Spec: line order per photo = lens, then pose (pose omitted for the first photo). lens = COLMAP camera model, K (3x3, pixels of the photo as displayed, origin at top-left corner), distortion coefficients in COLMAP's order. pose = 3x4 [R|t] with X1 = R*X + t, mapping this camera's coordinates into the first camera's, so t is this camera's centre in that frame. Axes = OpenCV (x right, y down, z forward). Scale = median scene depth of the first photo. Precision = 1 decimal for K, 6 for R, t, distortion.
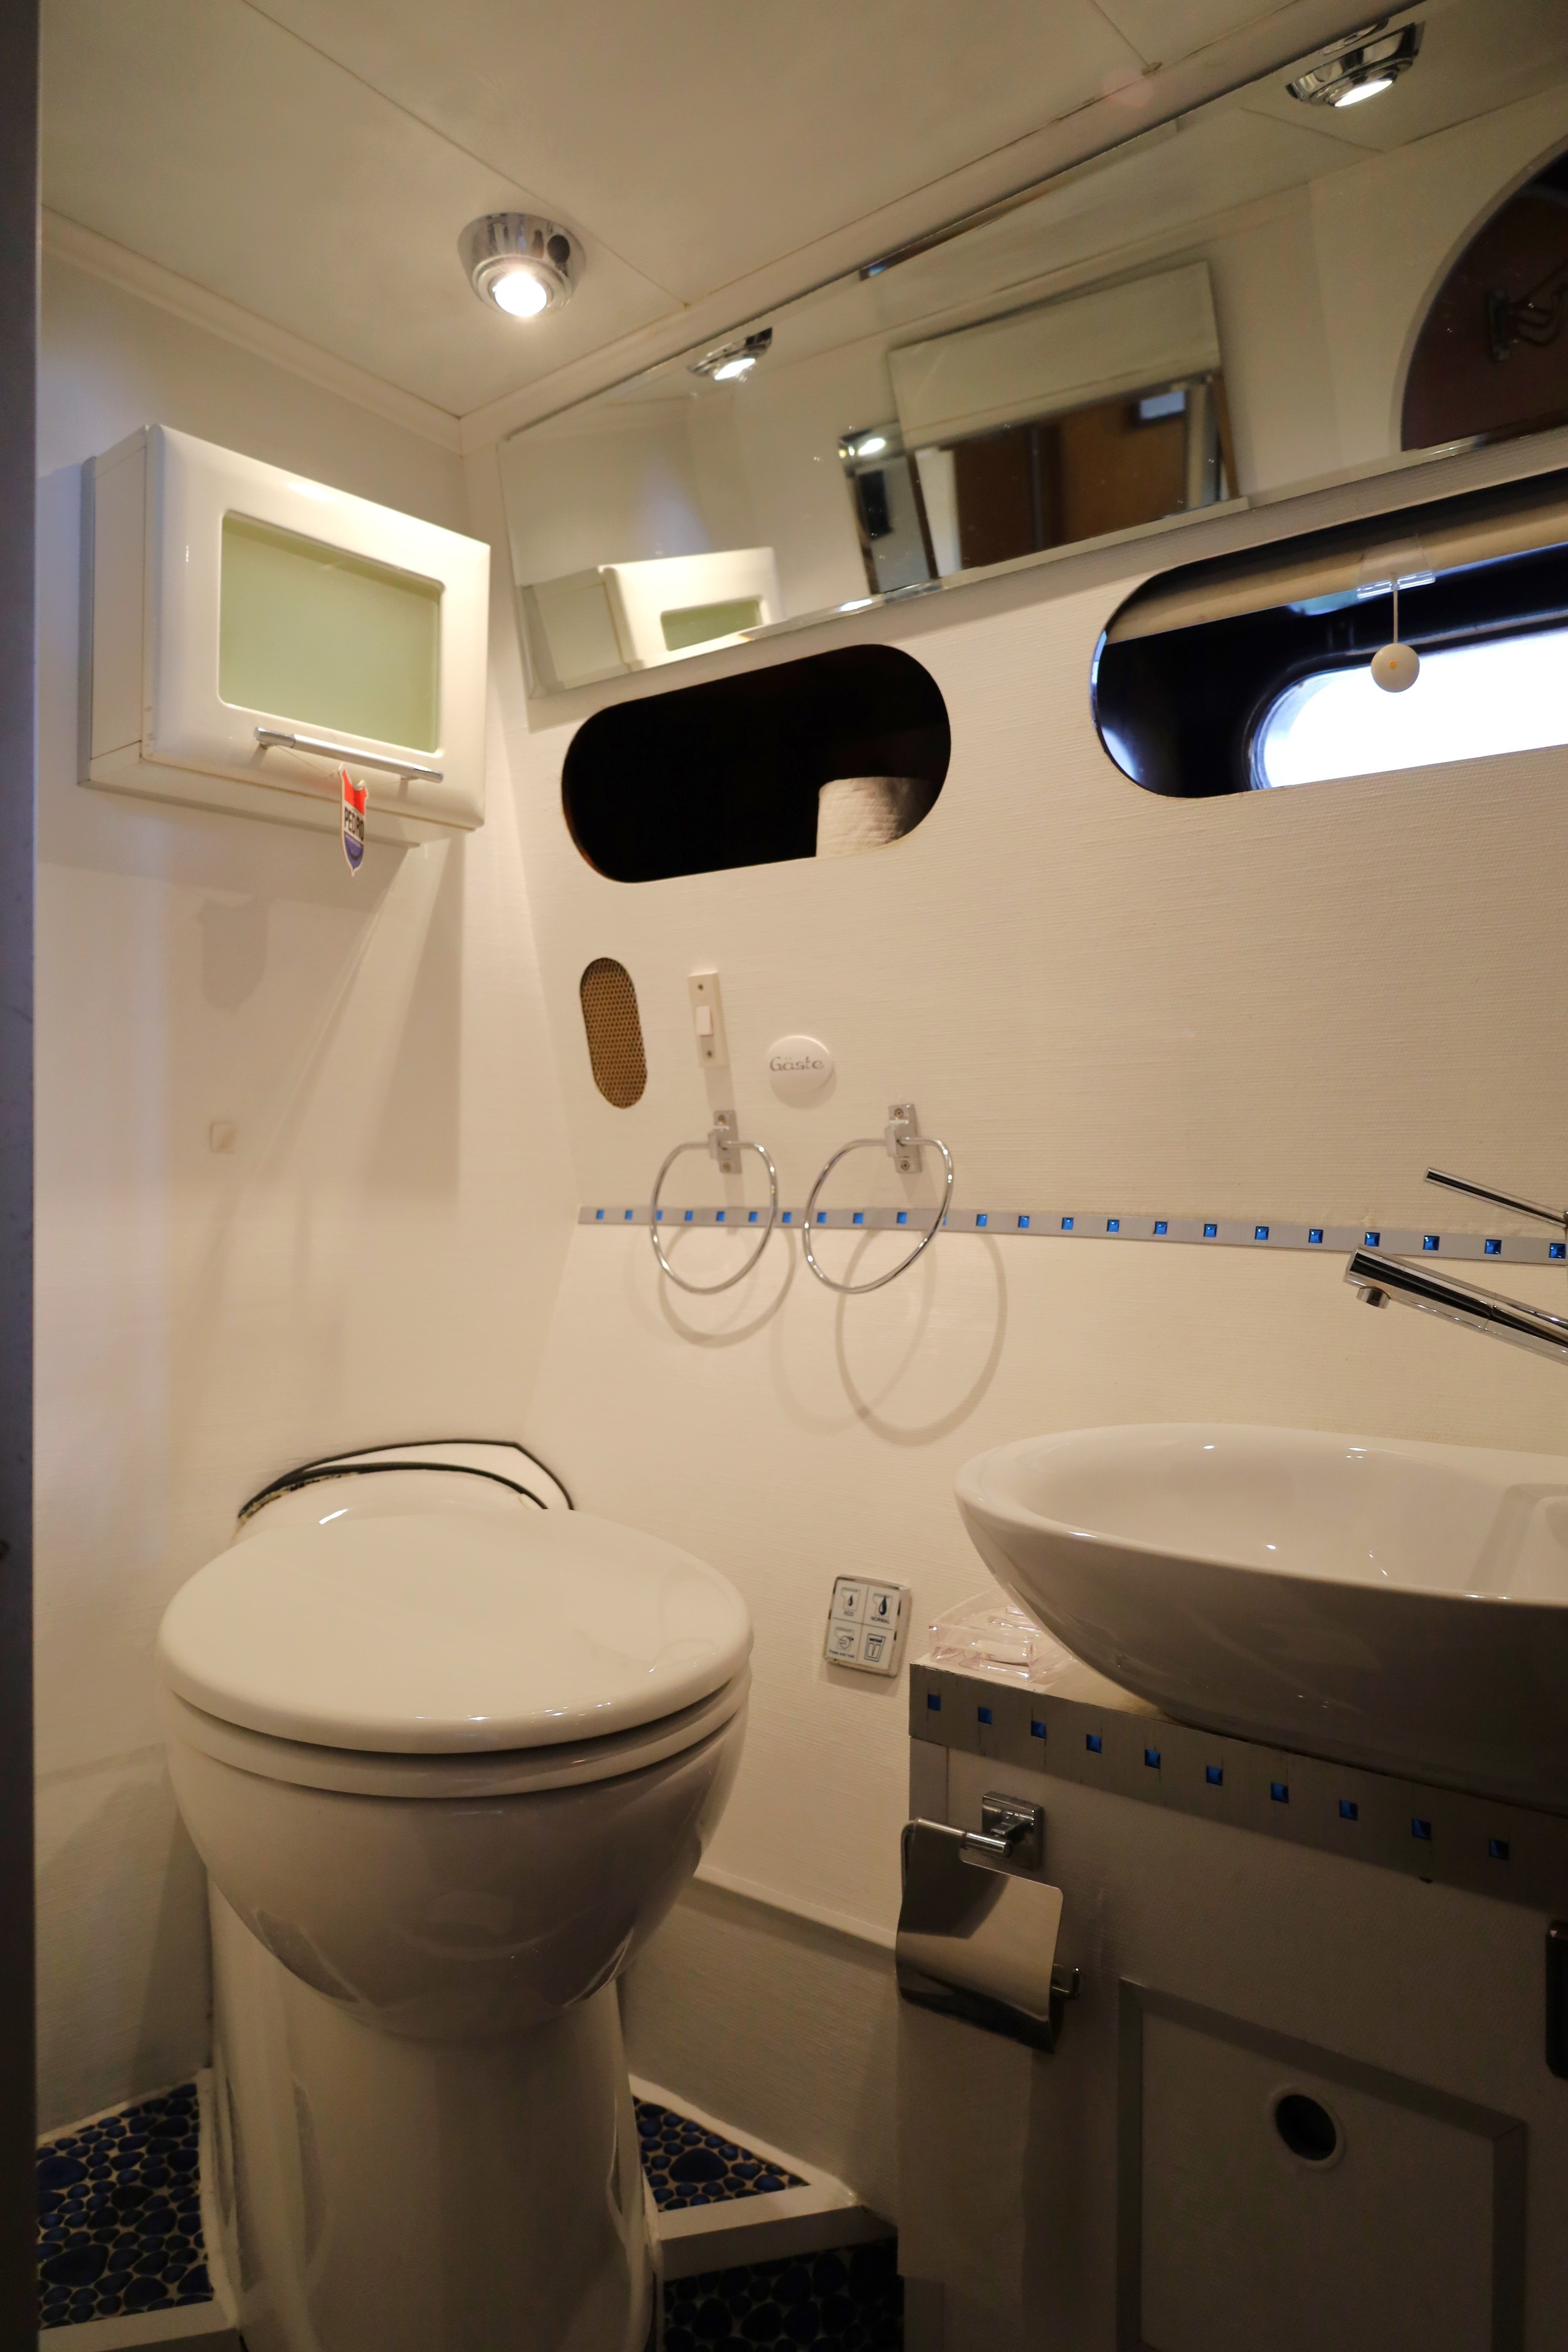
lens RADIAL K [[1628.4, 0, 794.2], [0, 1628.4, 1179.4], [0, 0, 1]] dist [-0.007271, 0.001578]
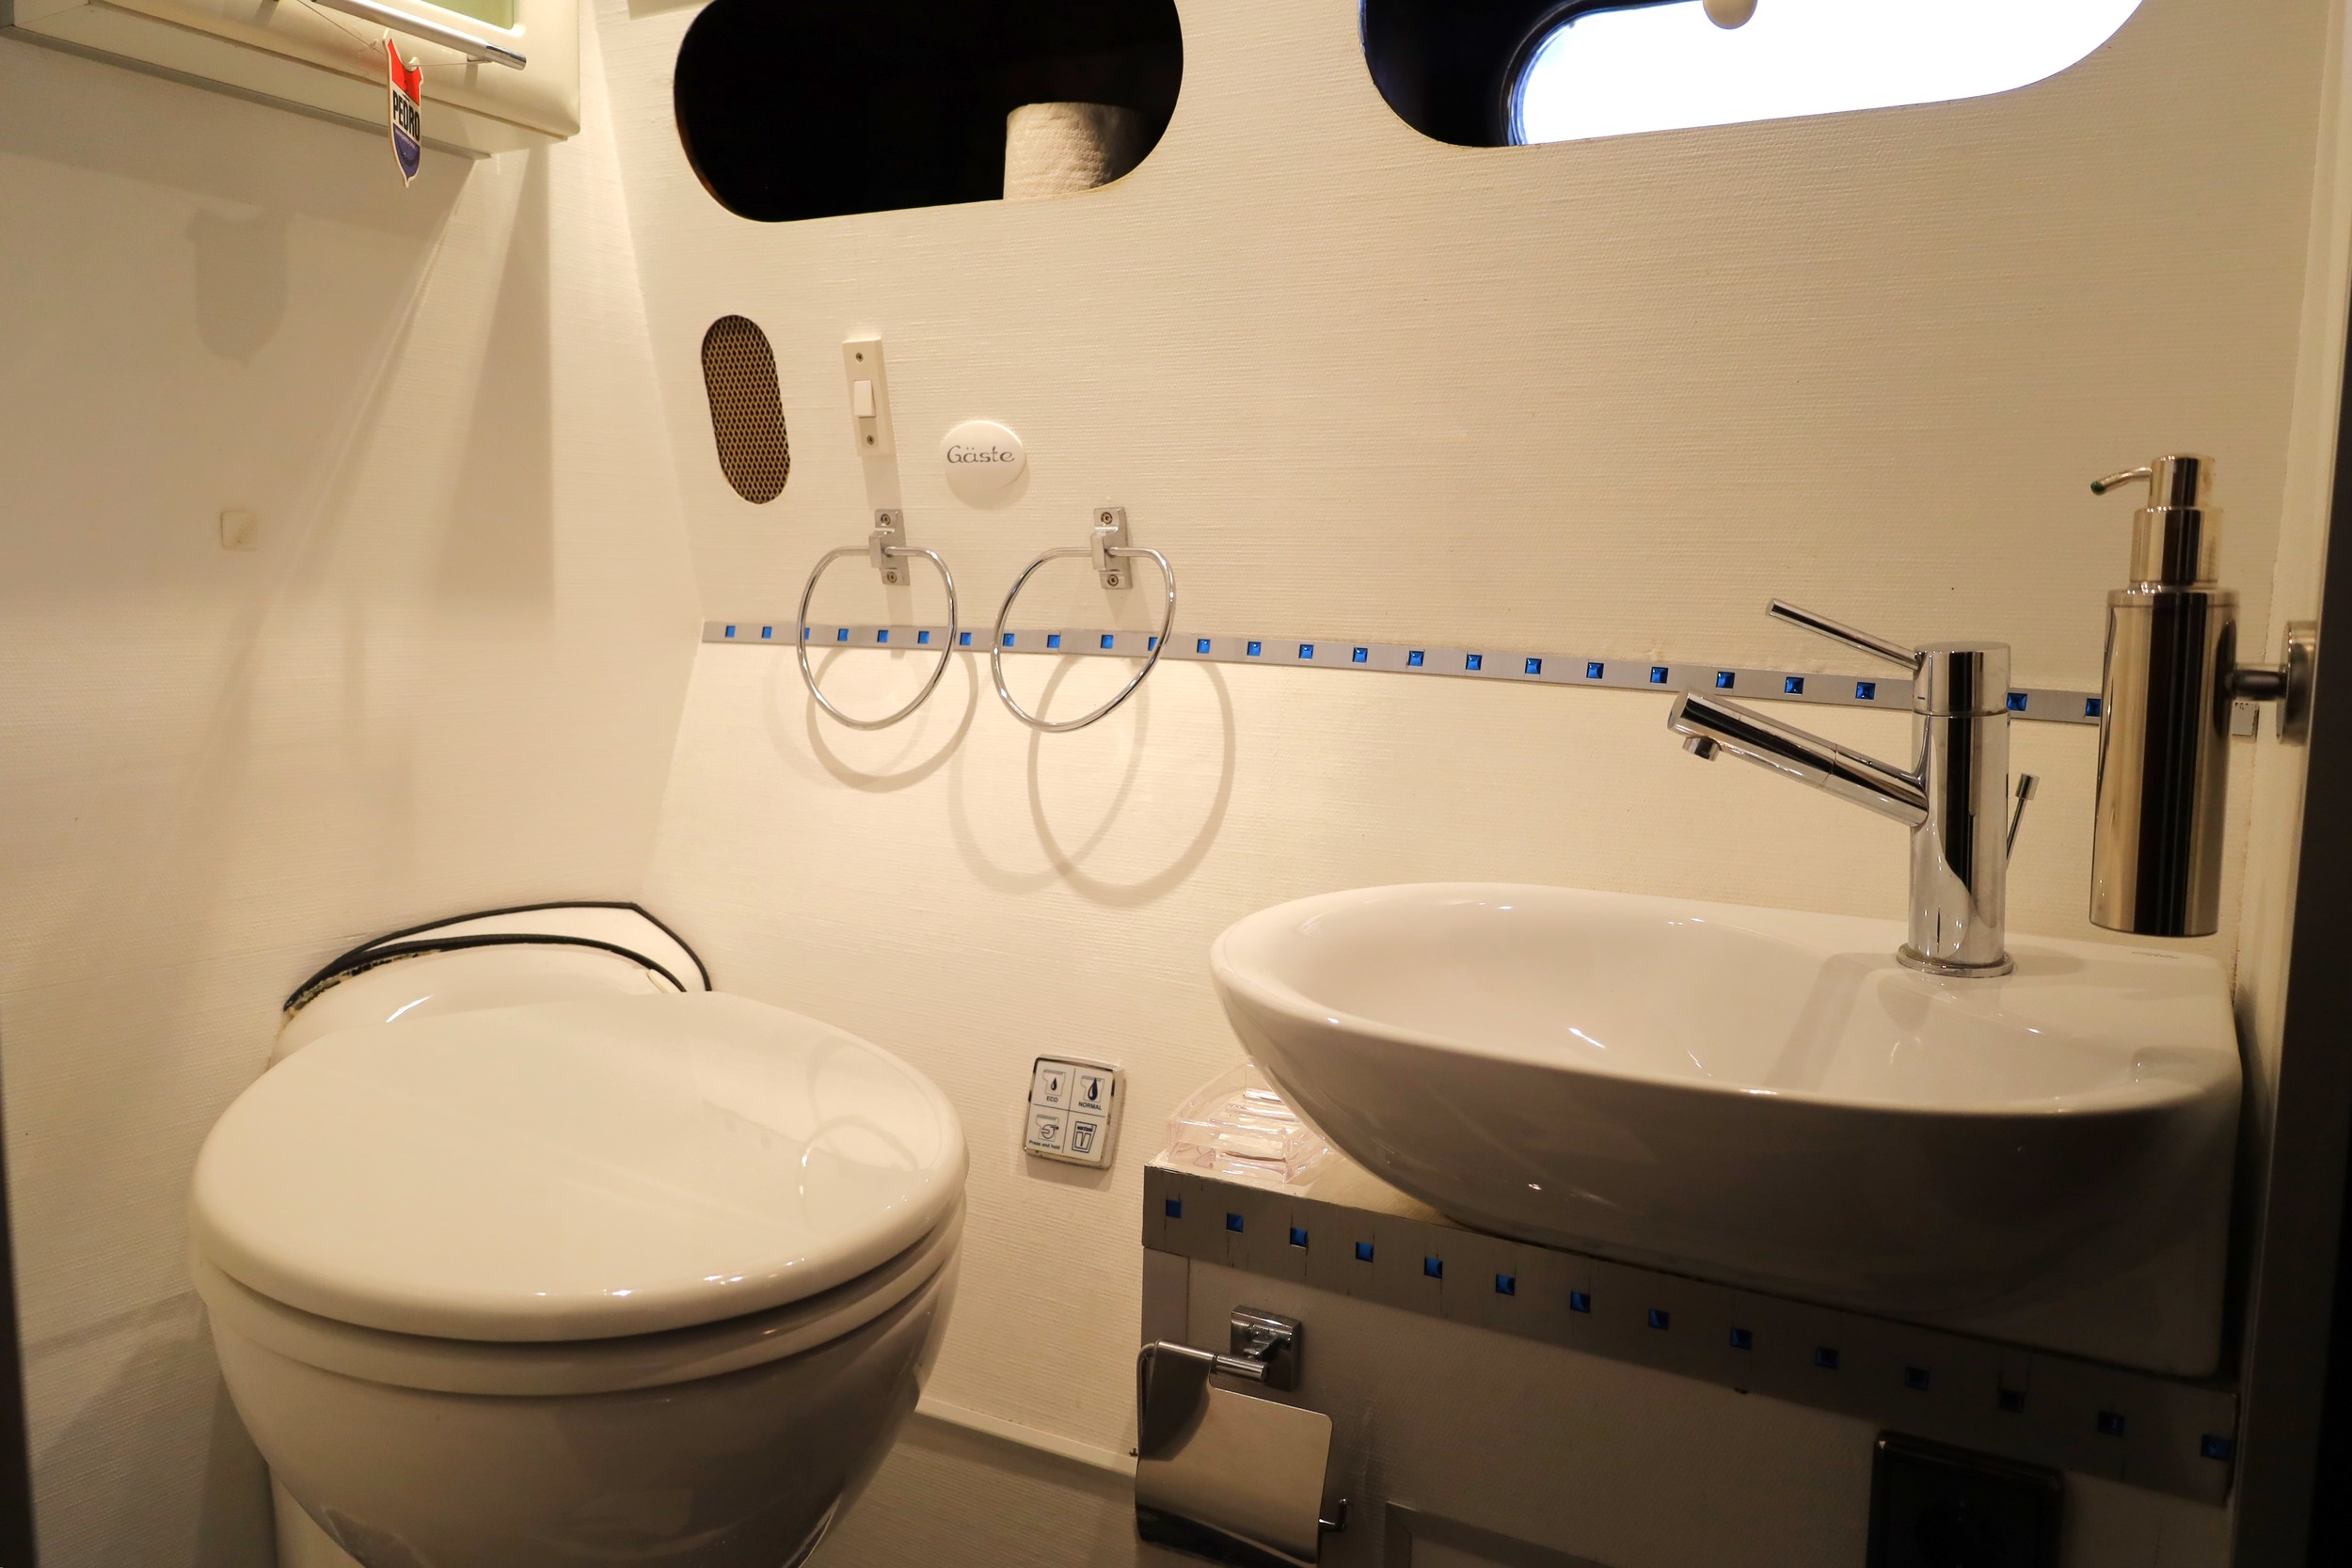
lens RADIAL K [[1628.3, 0, 1164.9], [0, 1628.3, 780.6], [0, 0, 1]] dist [-0.007271, 0.001578]
pose [[0.981845, -0.007900, 0.189518, -0.068642], [-0.015446, 0.992484, 0.121393, -0.008487], [-0.189053, -0.122116, 0.974344, 0.156946]]
